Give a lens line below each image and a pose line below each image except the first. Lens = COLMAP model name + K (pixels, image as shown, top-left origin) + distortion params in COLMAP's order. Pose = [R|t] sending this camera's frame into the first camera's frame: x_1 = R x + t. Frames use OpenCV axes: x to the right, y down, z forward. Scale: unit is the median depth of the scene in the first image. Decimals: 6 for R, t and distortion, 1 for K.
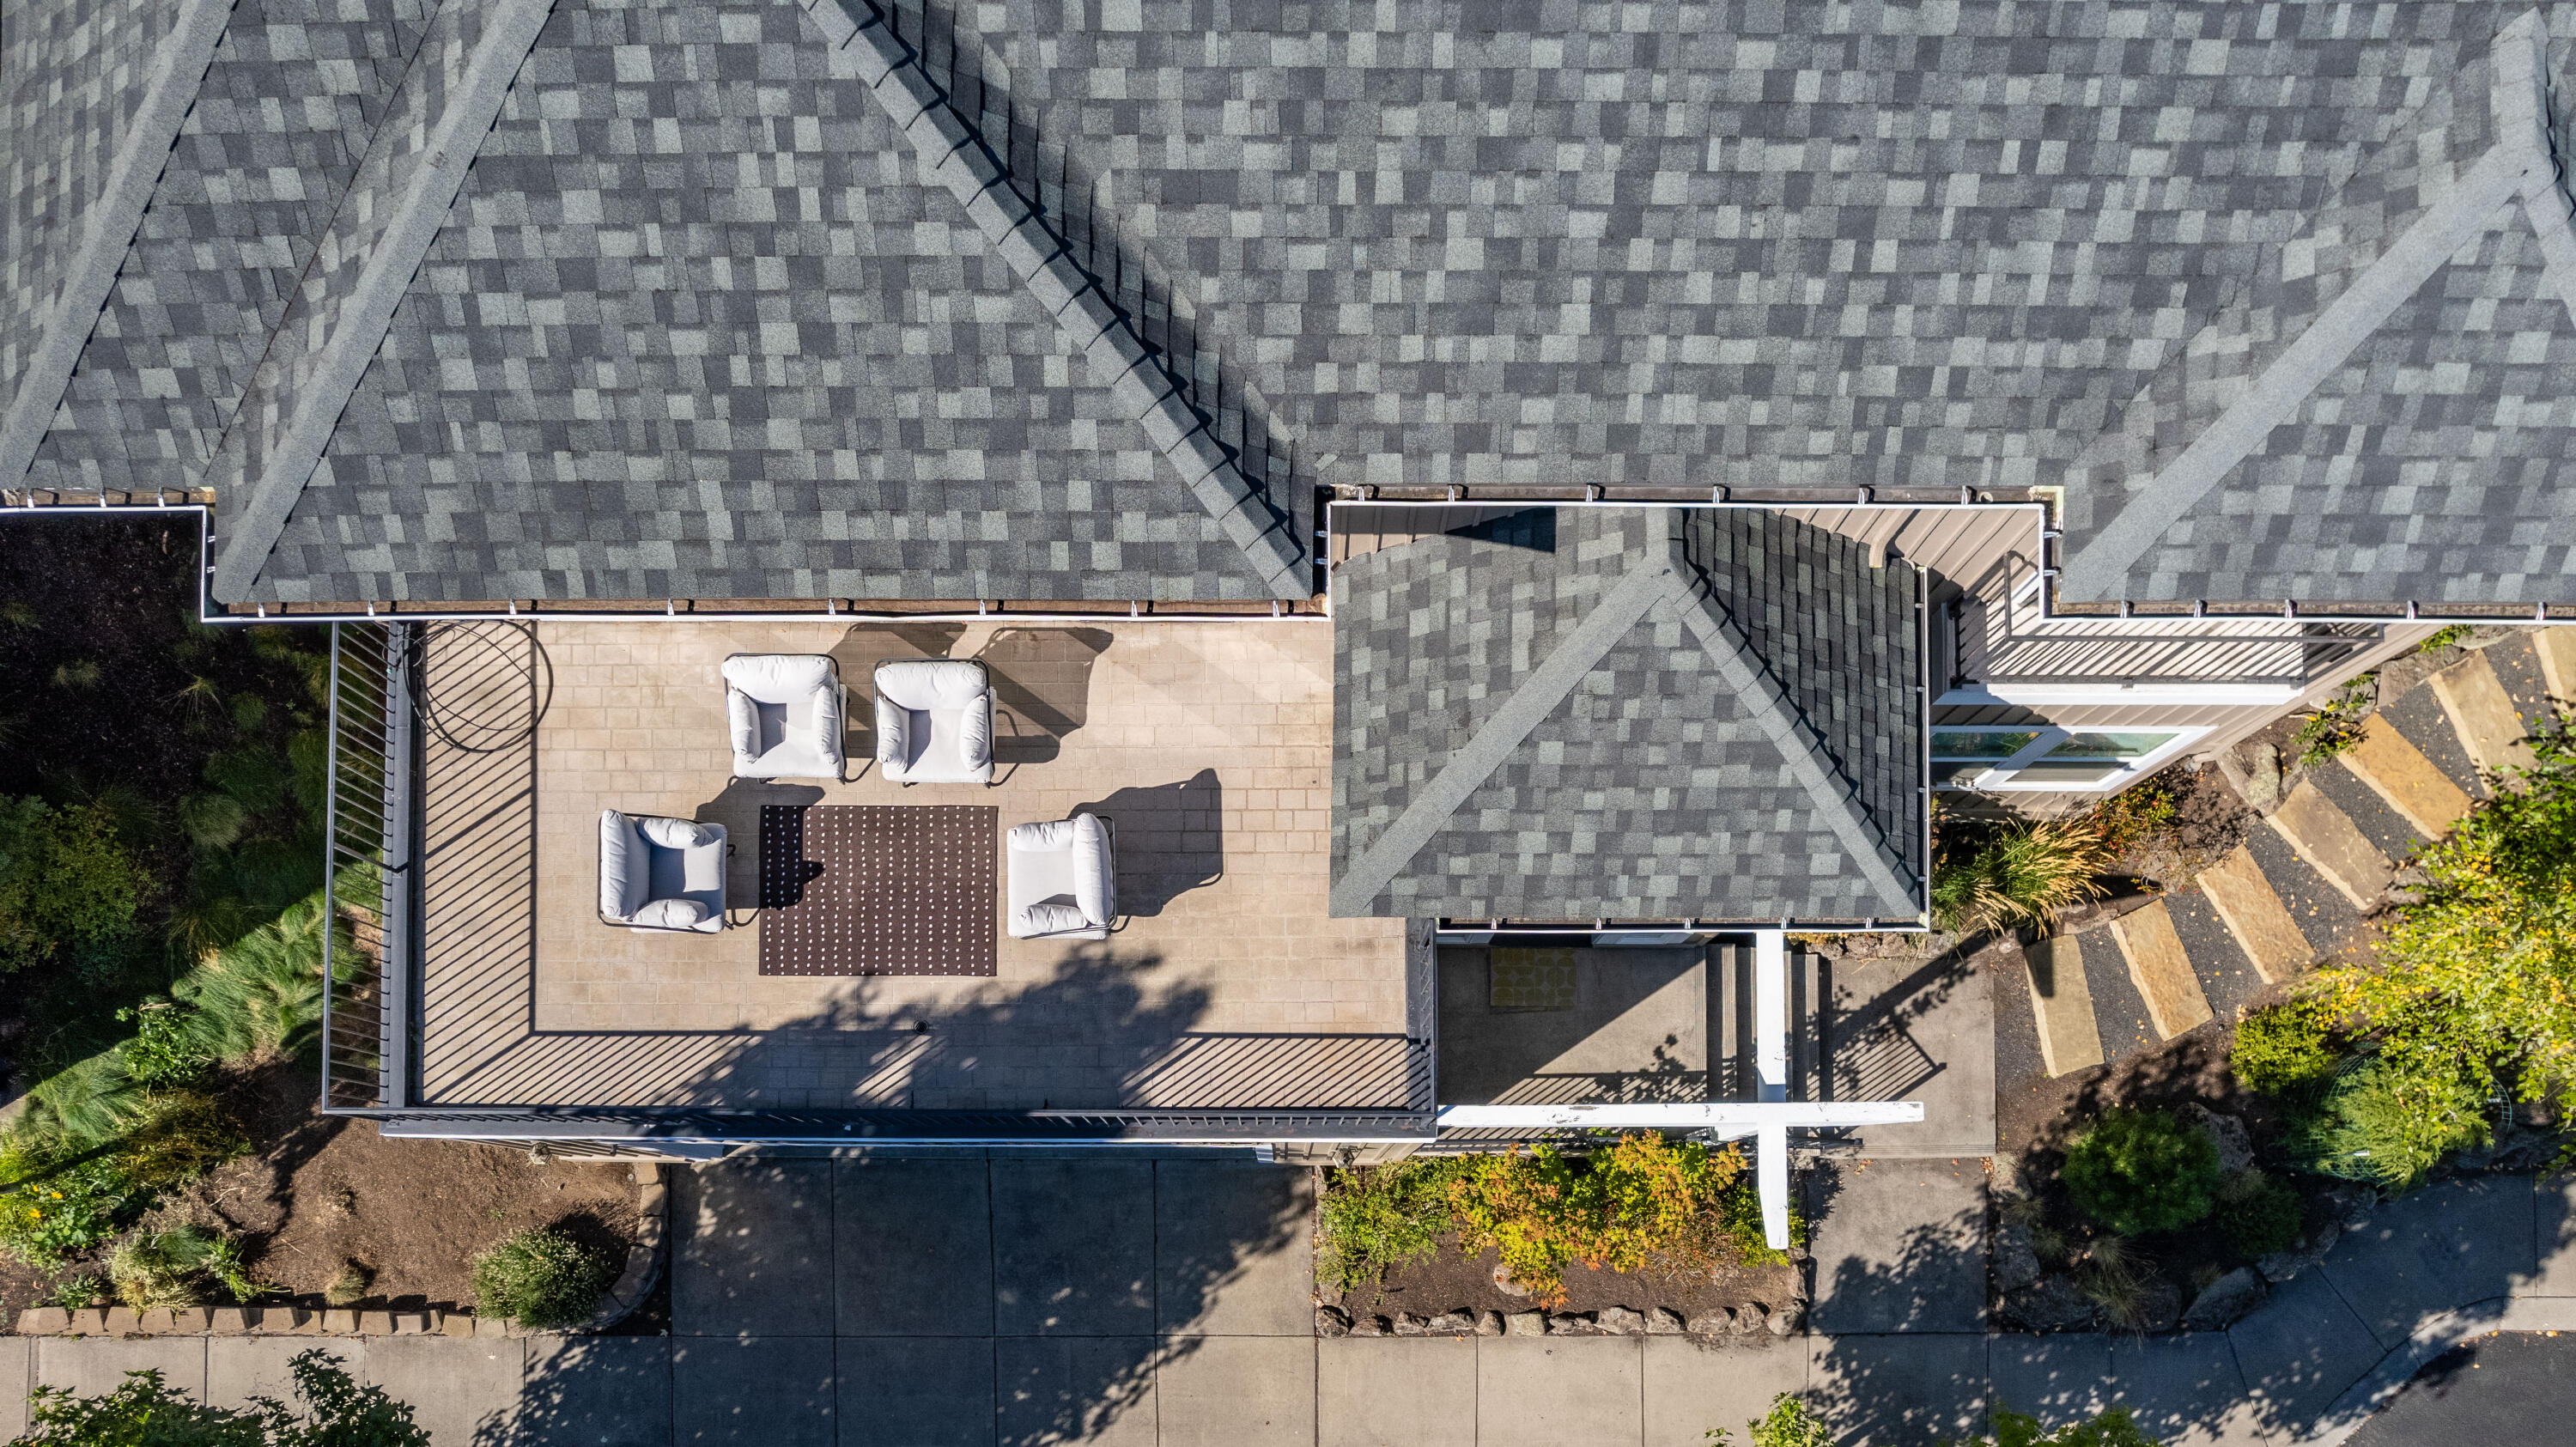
lens RADIAL K [[1799.5, 0, 1380.1], [0, 1799.5, 1280.0], [0, 0, 1]] dist [-0.056231, 0.022318]
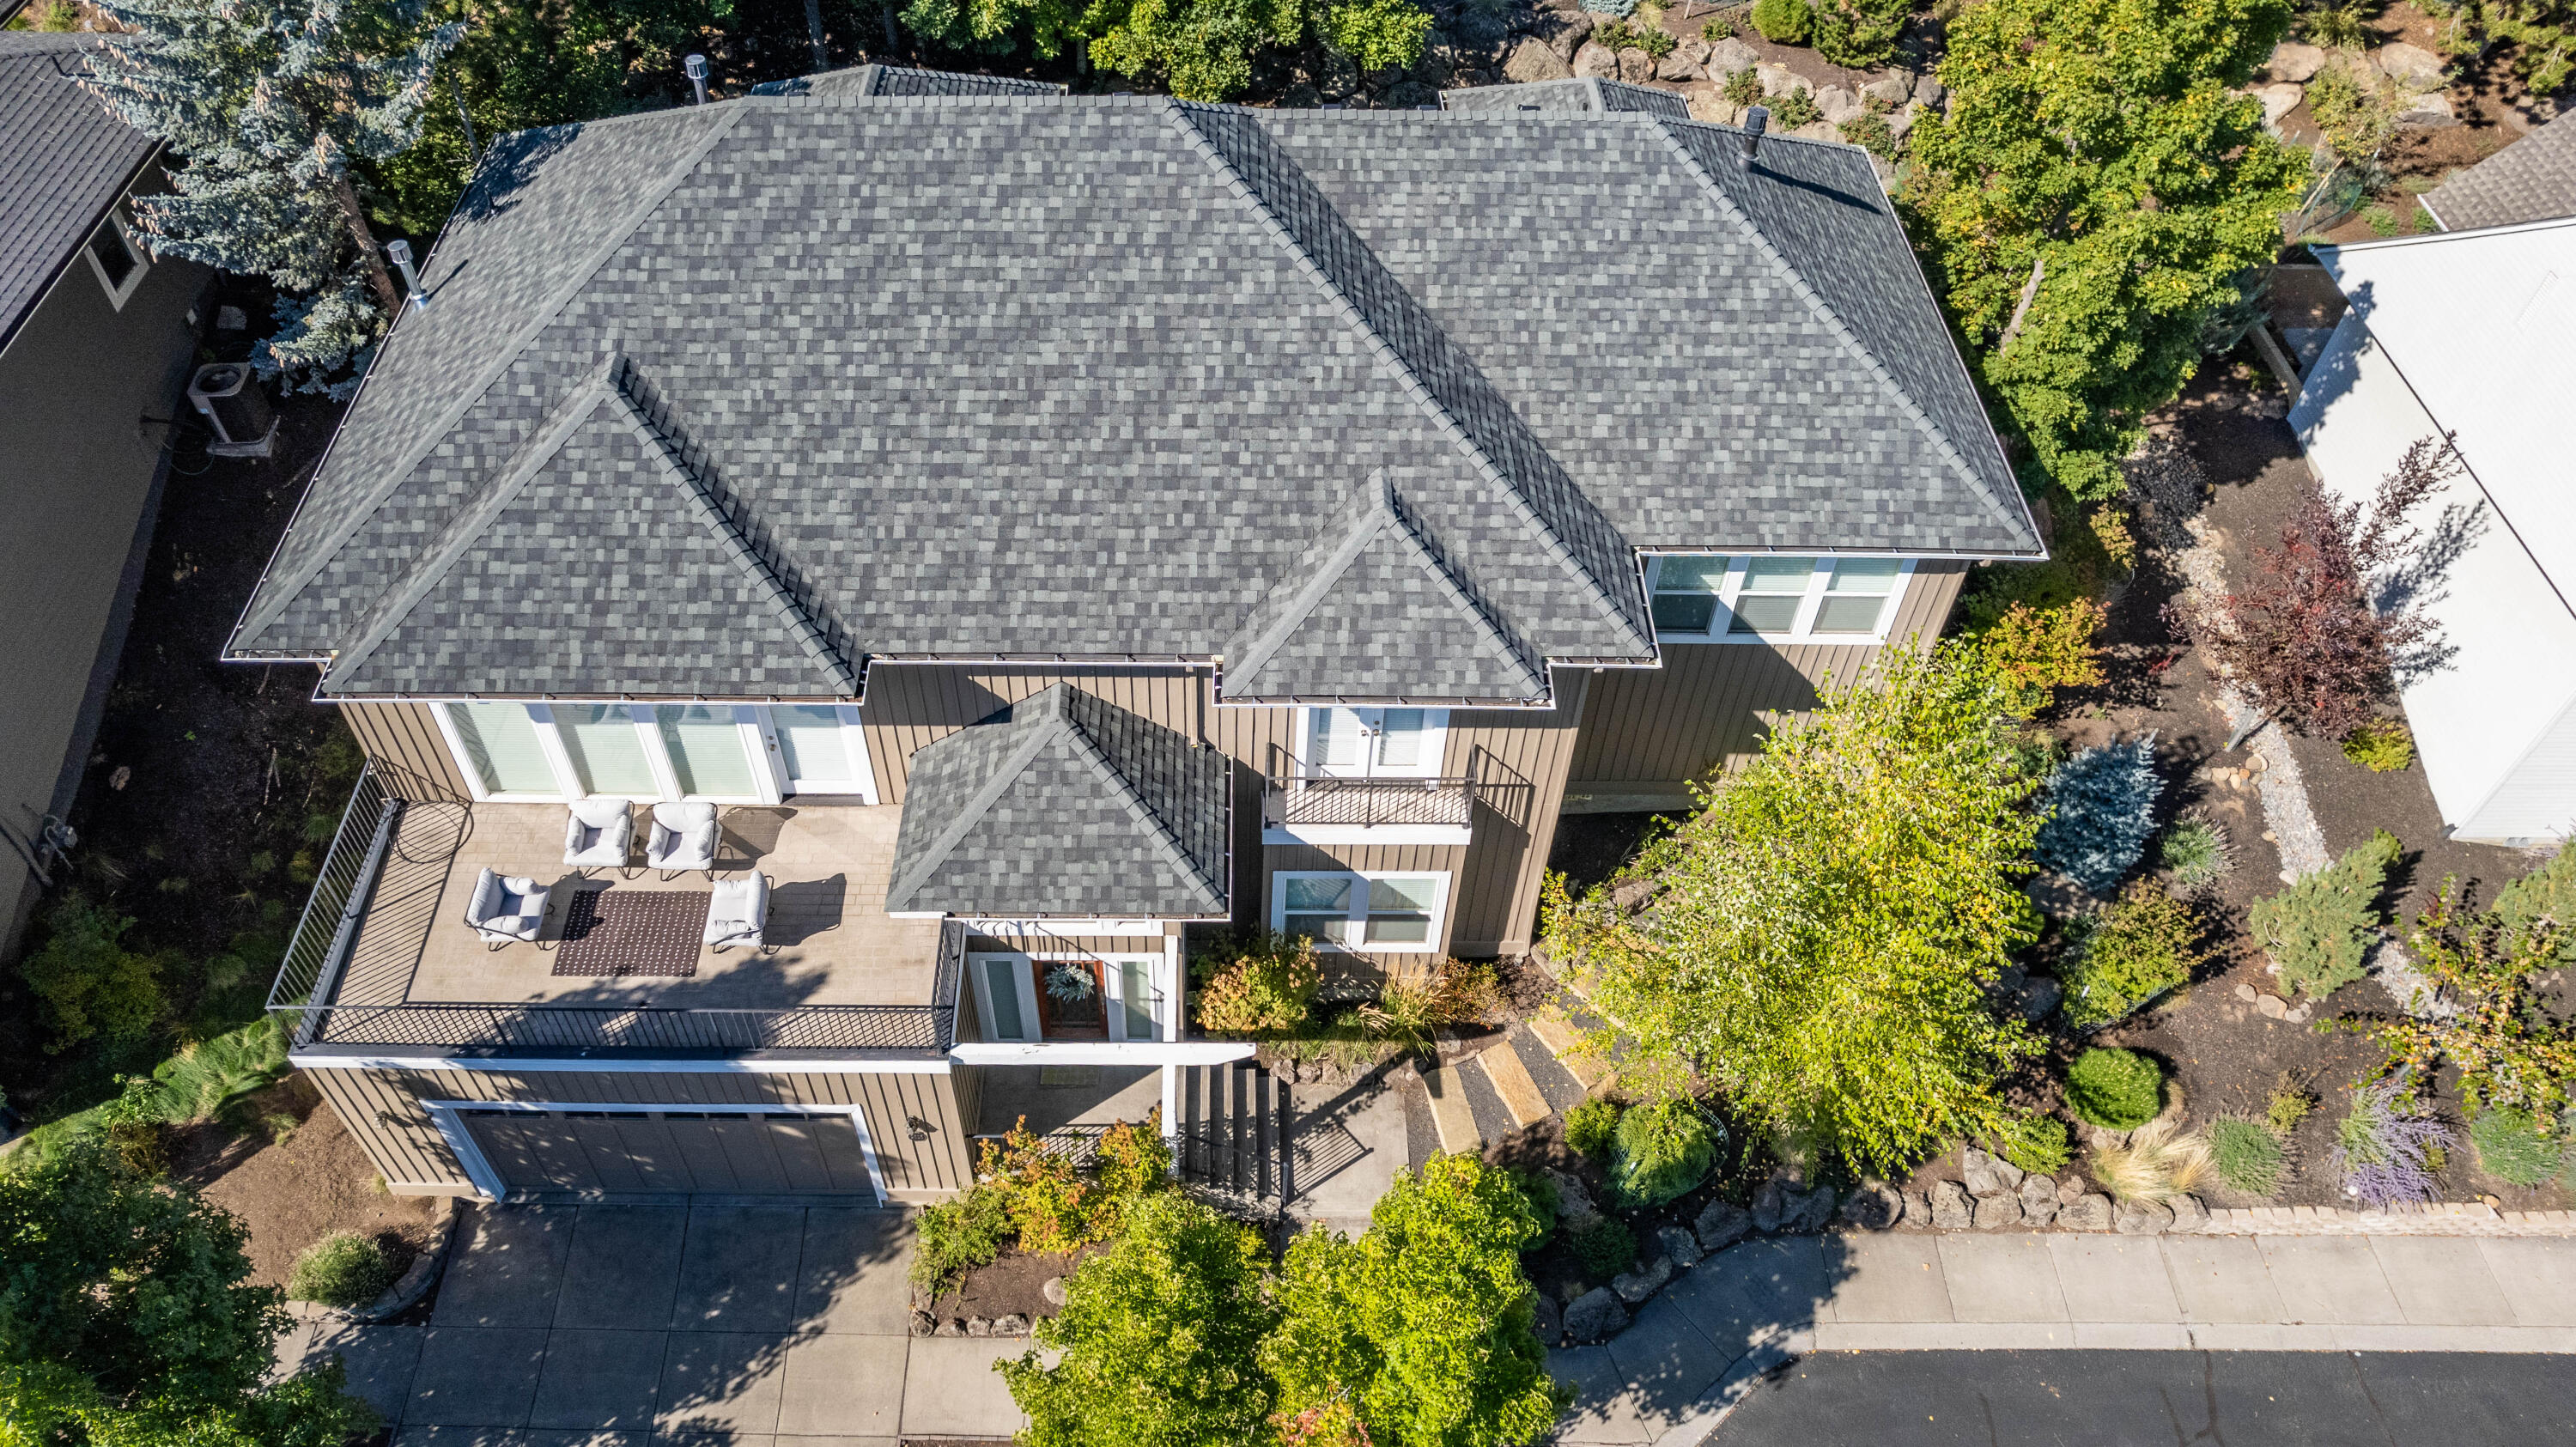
lens RADIAL K [[1628.8, 0, 1288.0], [0, 1628.8, 723.5], [0, 0, 1]] dist [-0.042540, 0.001085]
pose [[0.999021, -0.007804, 0.043554, 0.394588], [0.033102, 0.785009, -0.618600, 0.858356], [-0.029363, 0.619436, 0.784498, -0.498250]]
